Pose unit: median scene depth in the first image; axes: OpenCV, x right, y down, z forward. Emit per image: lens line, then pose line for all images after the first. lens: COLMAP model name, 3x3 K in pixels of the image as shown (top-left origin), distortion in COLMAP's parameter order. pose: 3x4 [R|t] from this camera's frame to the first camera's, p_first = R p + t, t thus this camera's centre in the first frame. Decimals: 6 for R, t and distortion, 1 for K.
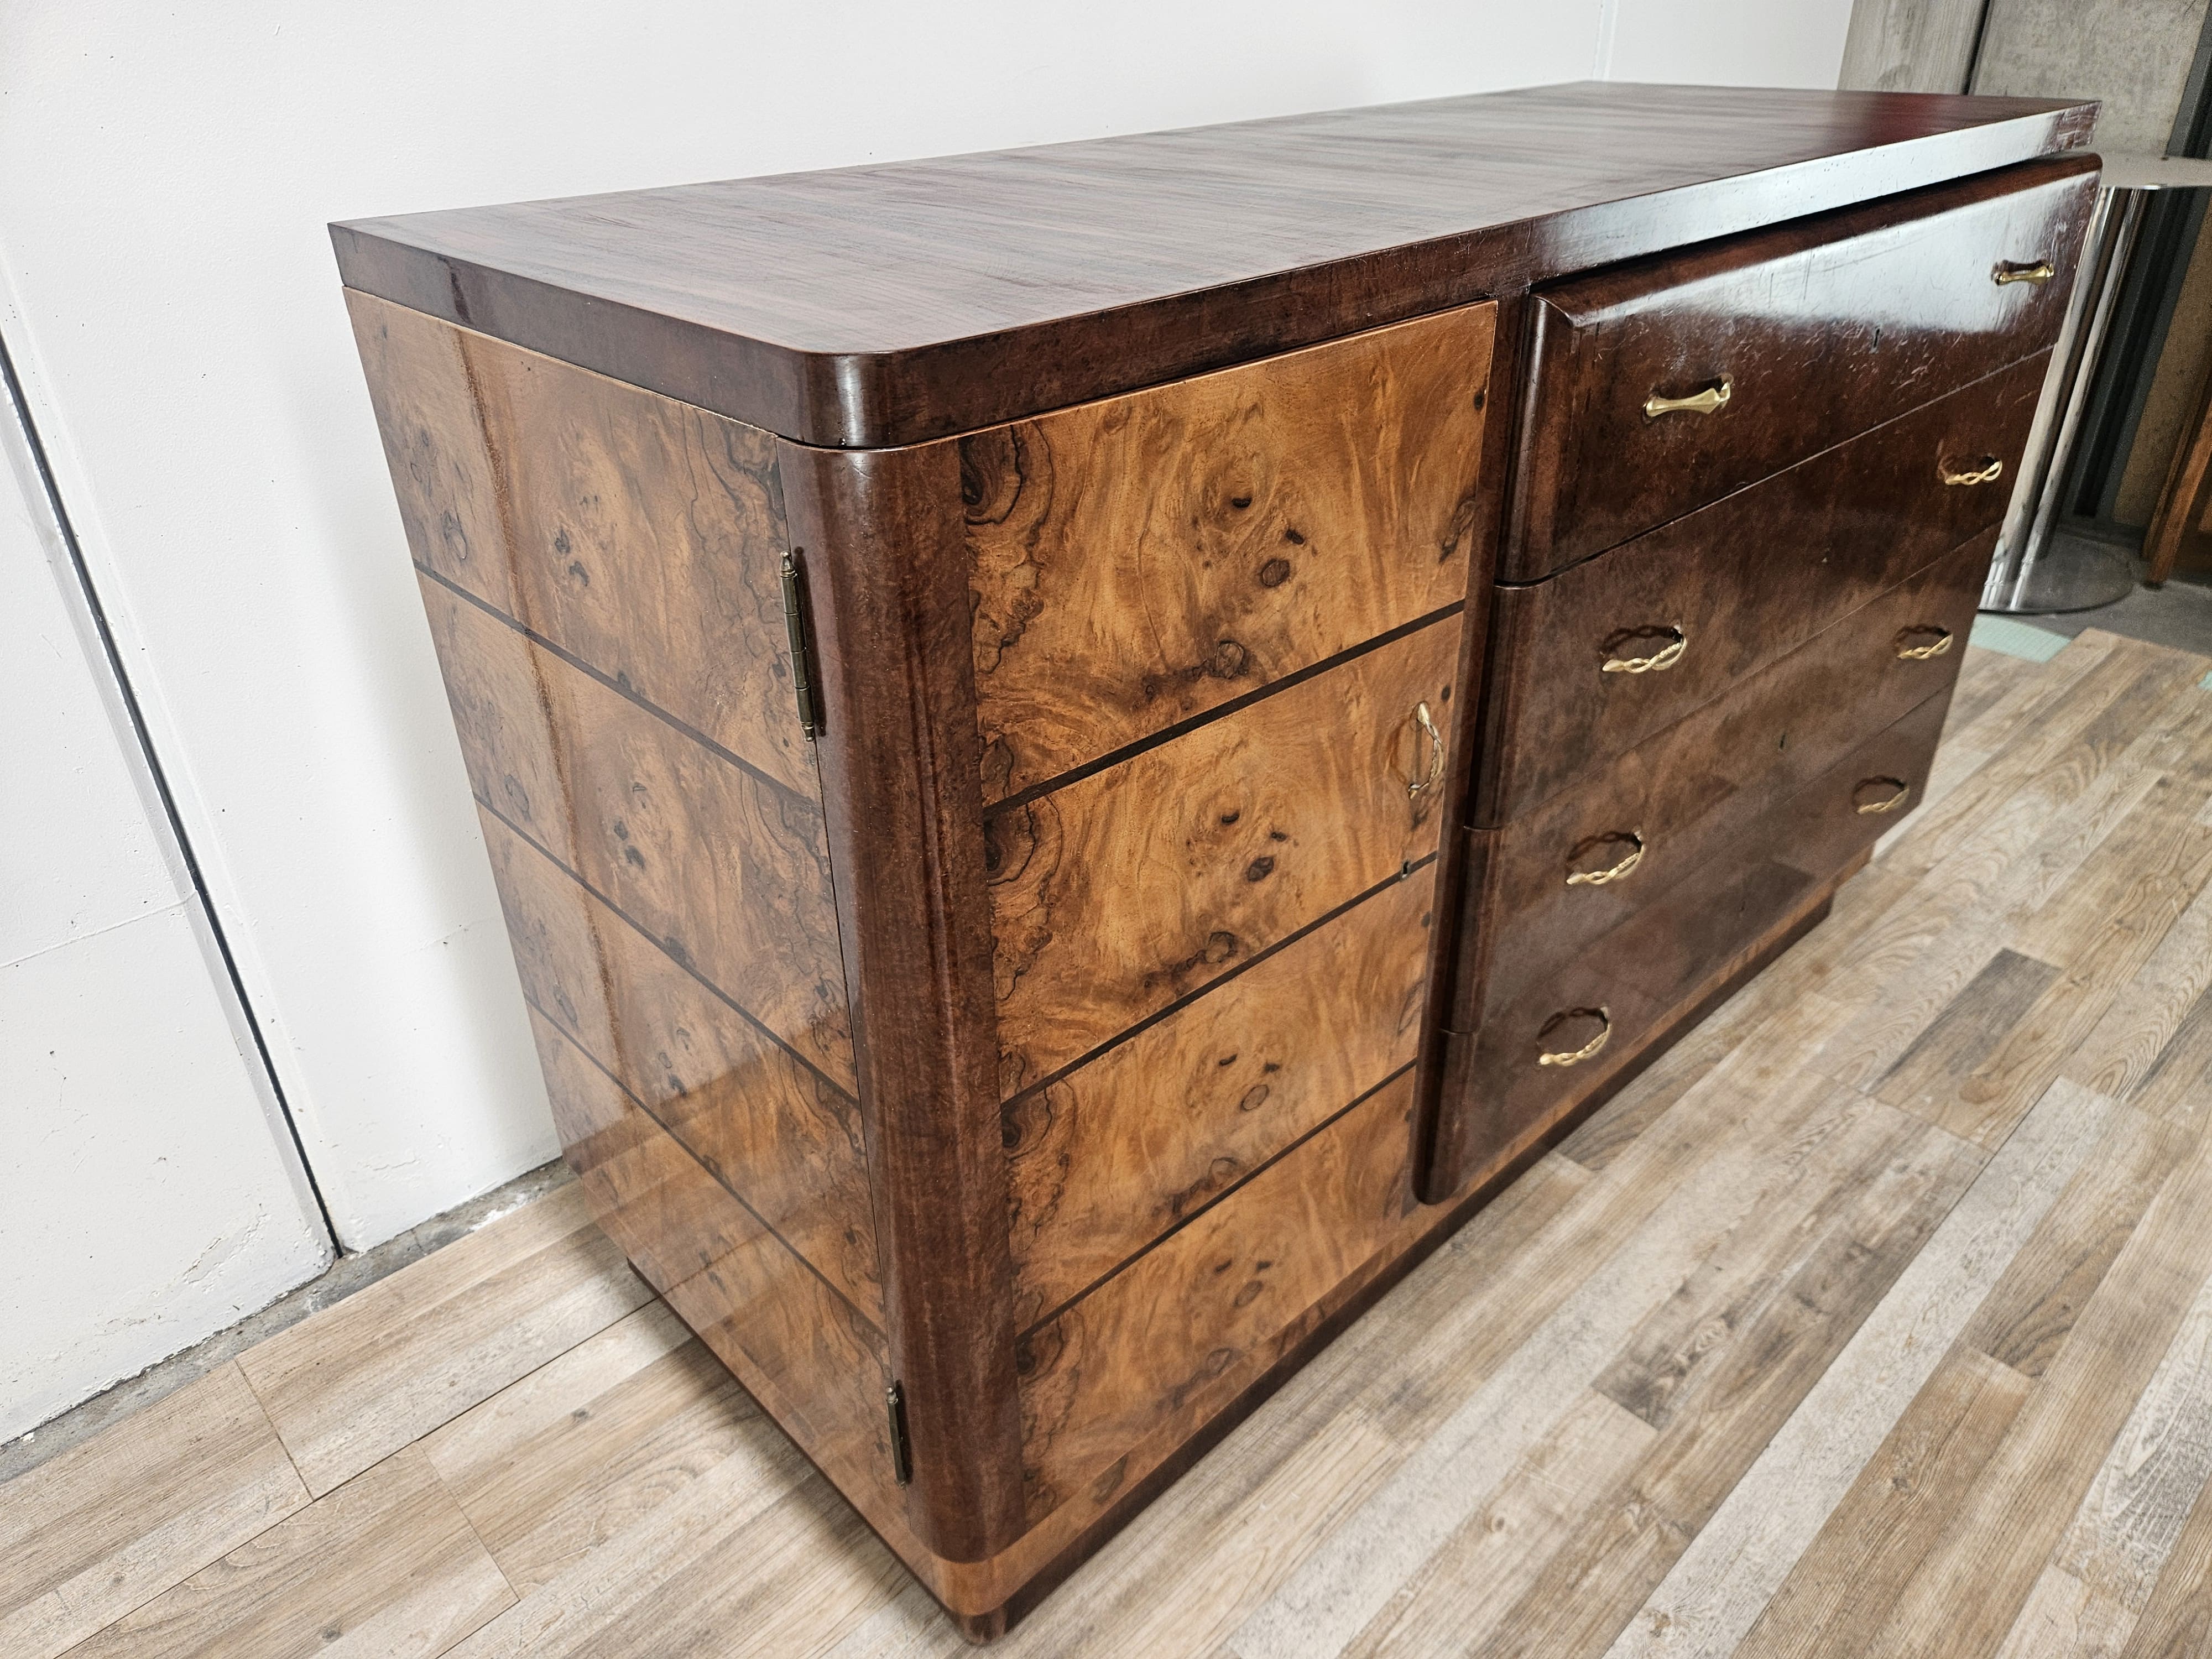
lens RADIAL K [[1511.1, 0, 1110.1], [0, 1511.1, 818.7], [0, 0, 1]] dist [0.051822, -0.054078]
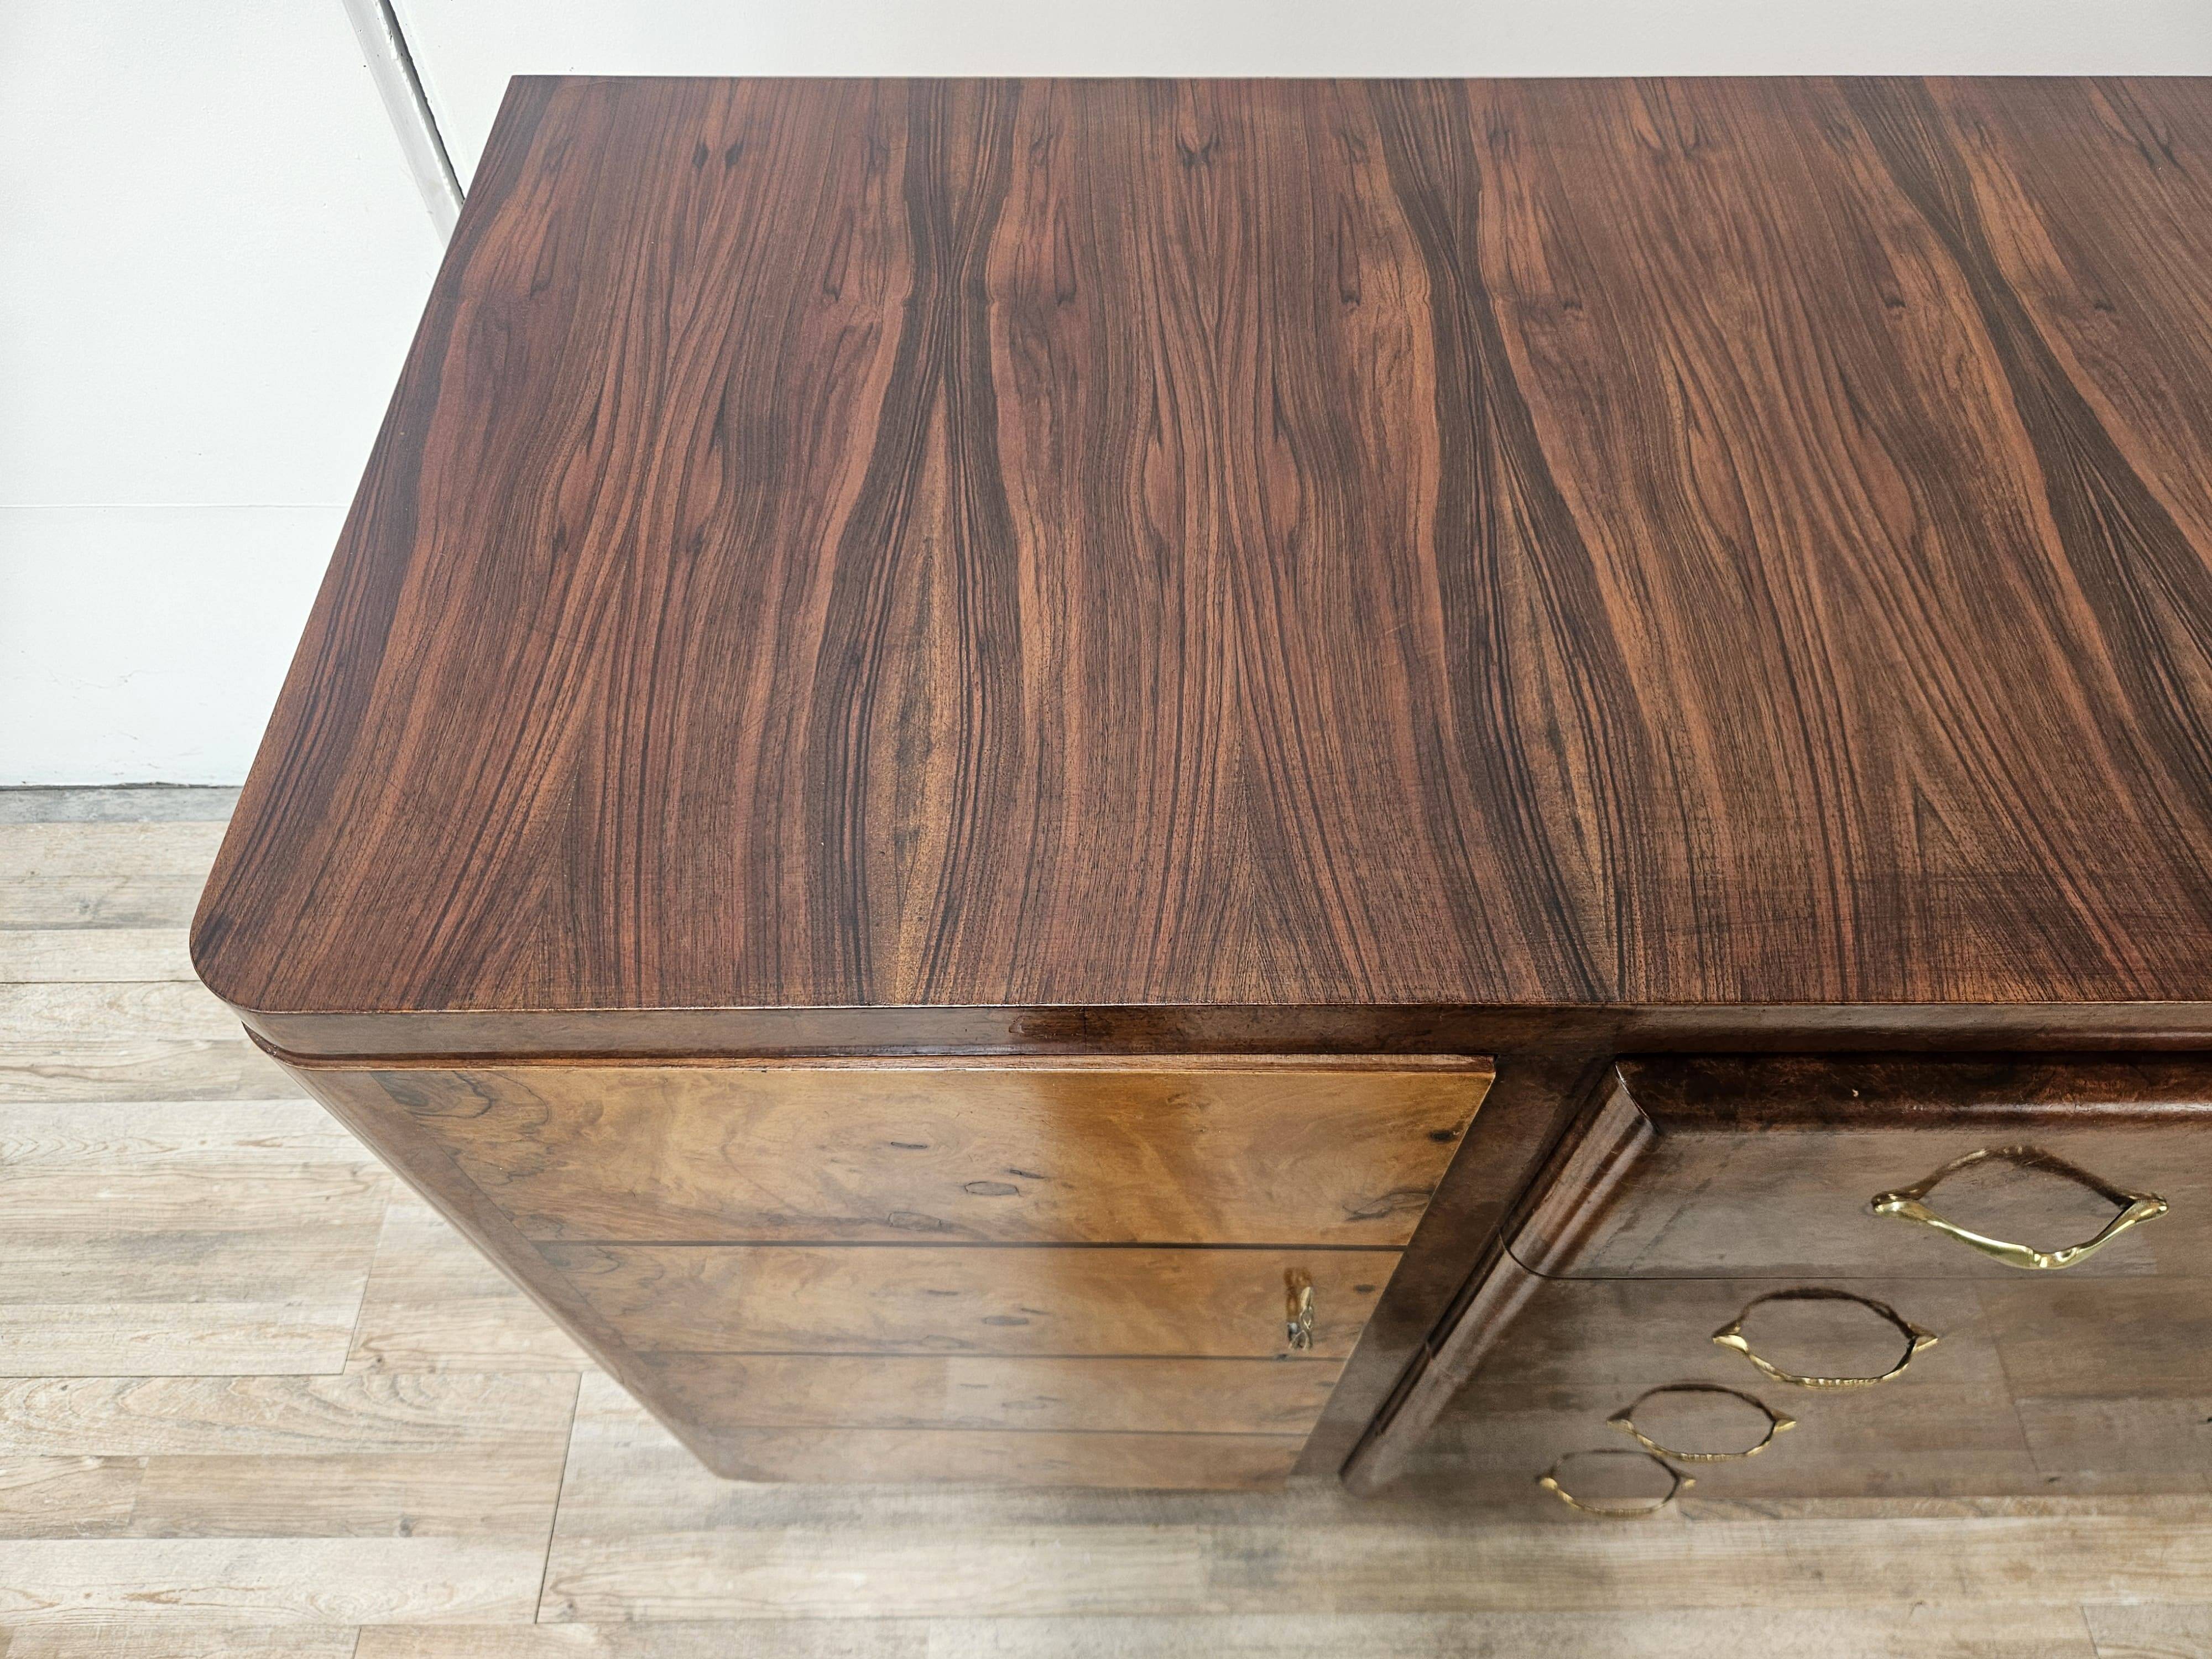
lens RADIAL K [[1511.1, 0, 1102.5], [0, 1511.1, 814.9], [0, 0, 1]] dist [0.051822, -0.054078]
pose [[0.728859, 0.578318, -0.366488, 0.230728], [-0.351055, 0.775230, 0.525146, -0.528014], [0.587814, -0.254099, 0.768055, 0.360577]]
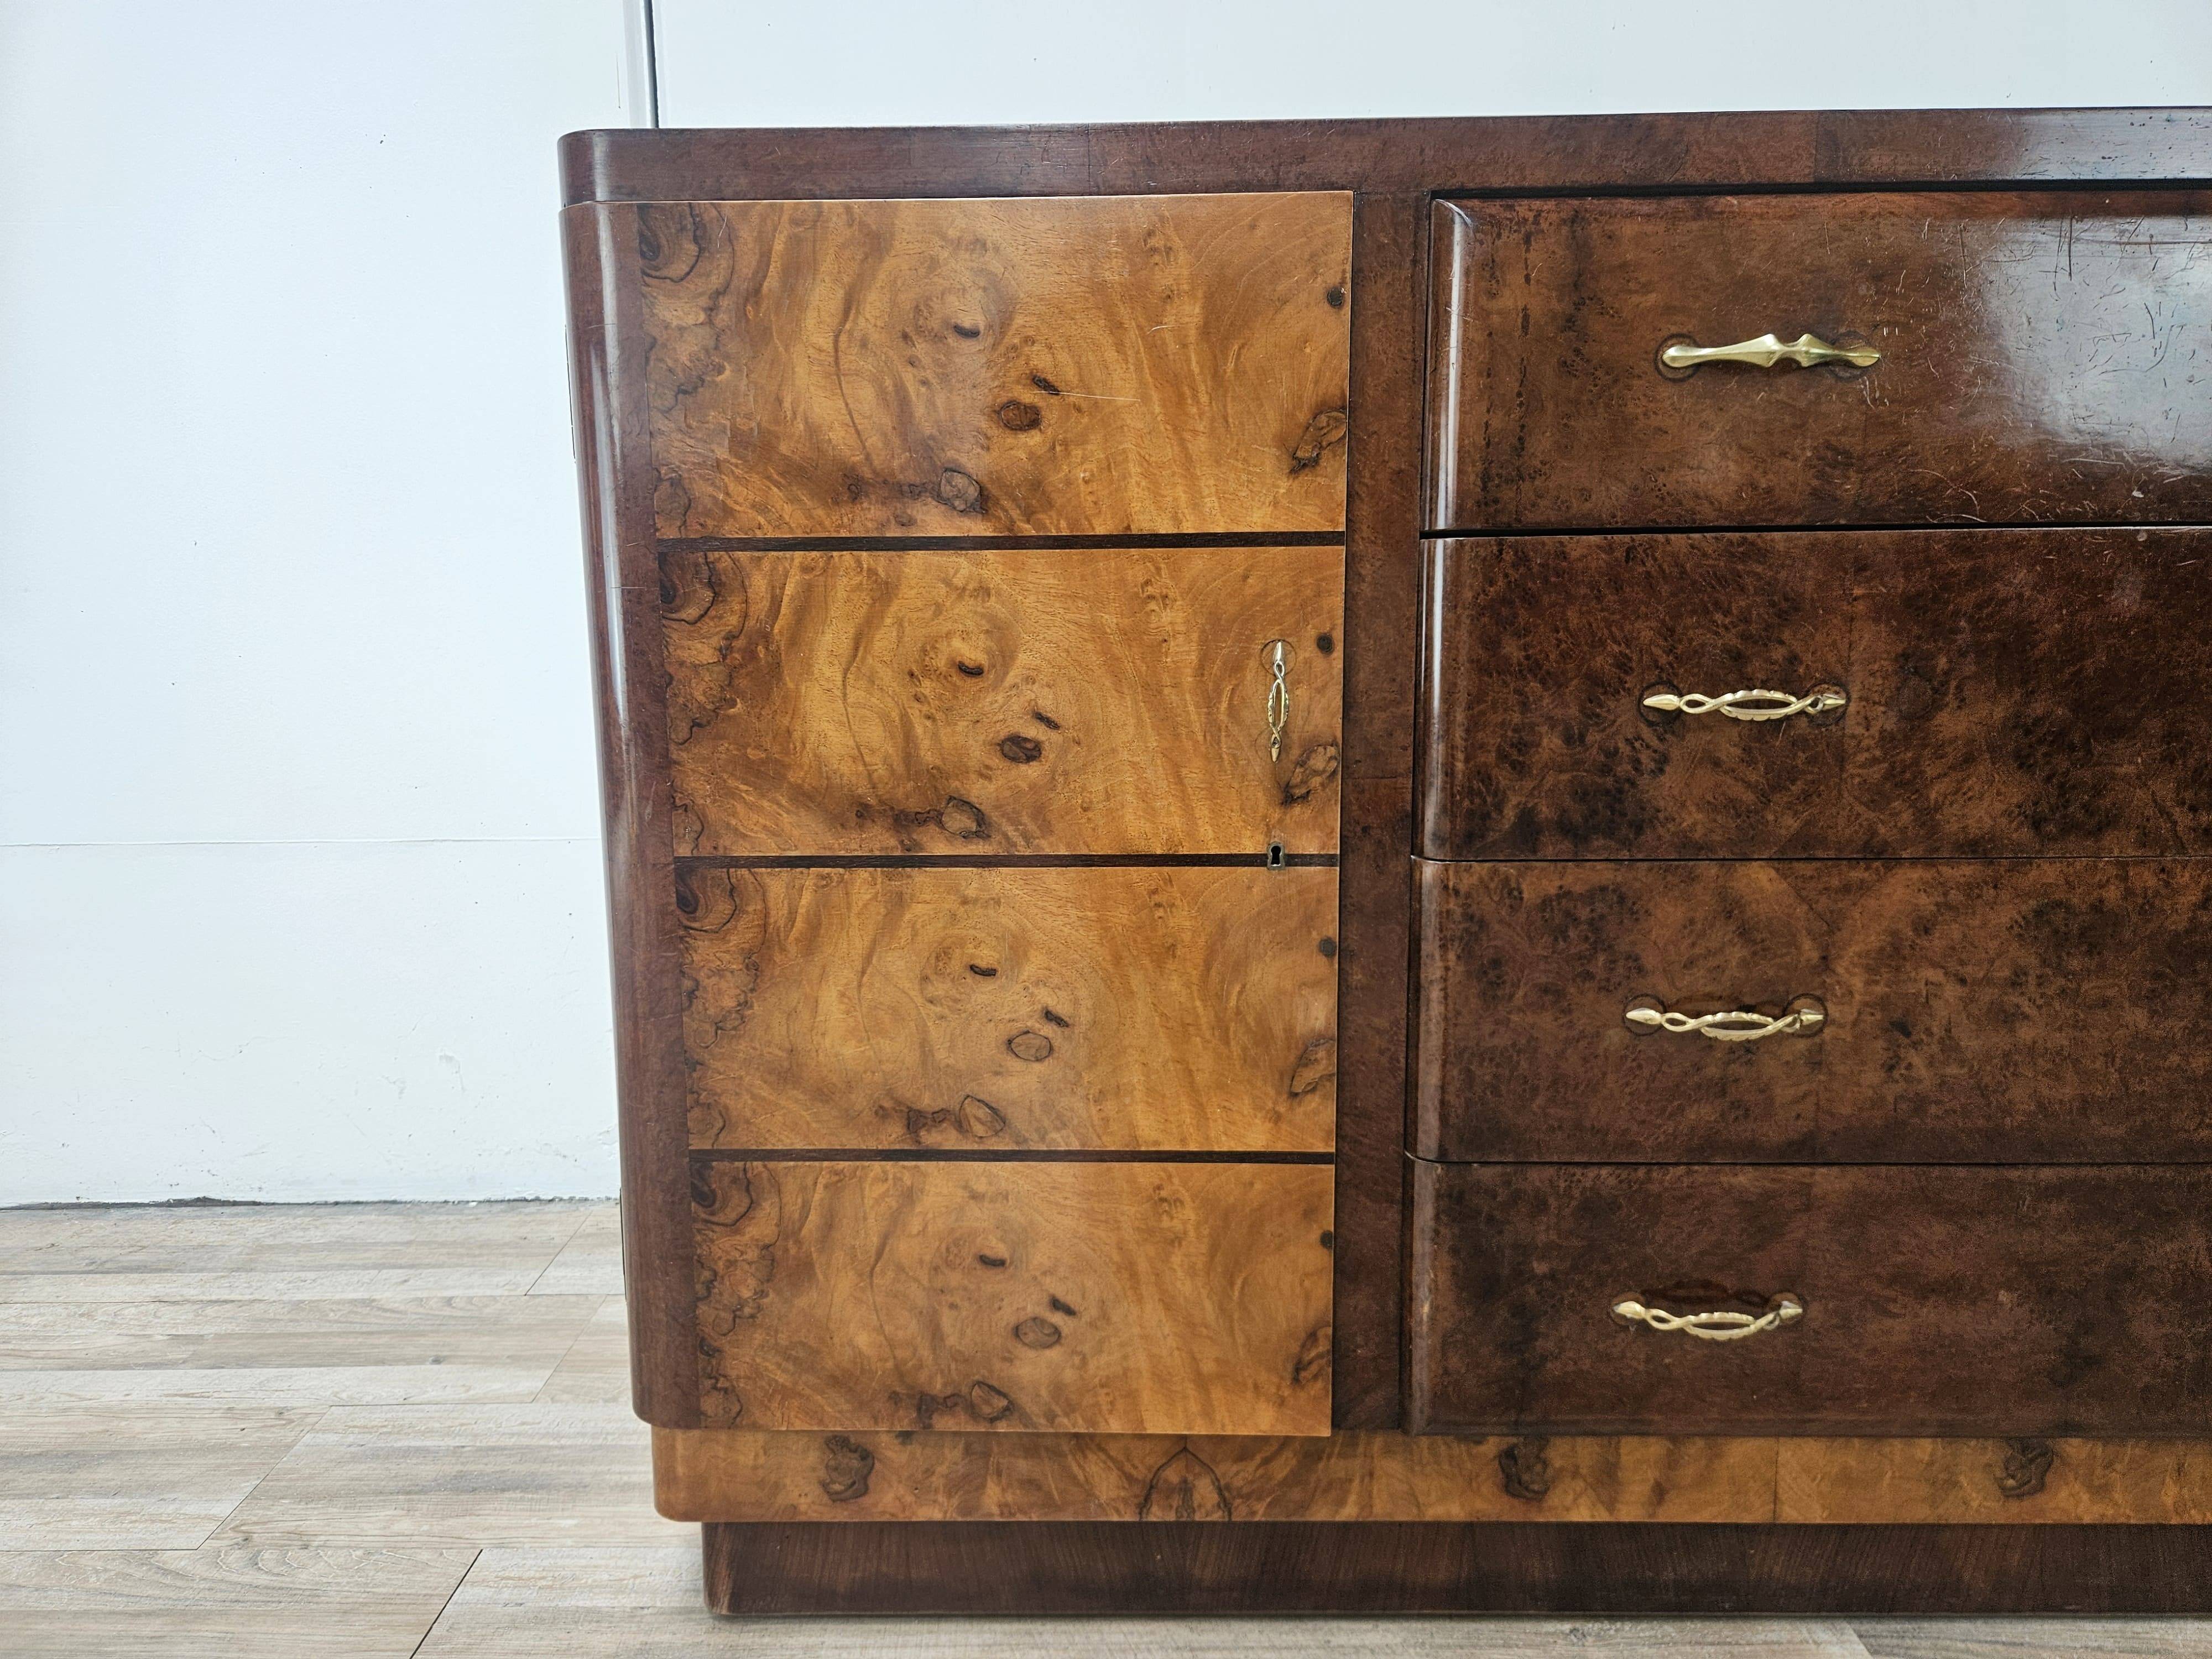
lens RADIAL K [[1511.1, 0, 1088.7], [0, 1511.1, 820.1], [0, 0, 1]] dist [0.051822, -0.054078]
pose [[0.712629, 0.114646, -0.692110, 0.644595], [-0.347110, 0.914956, -0.205841, 0.207081], [0.609651, 0.386927, 0.691819, 0.304780]]
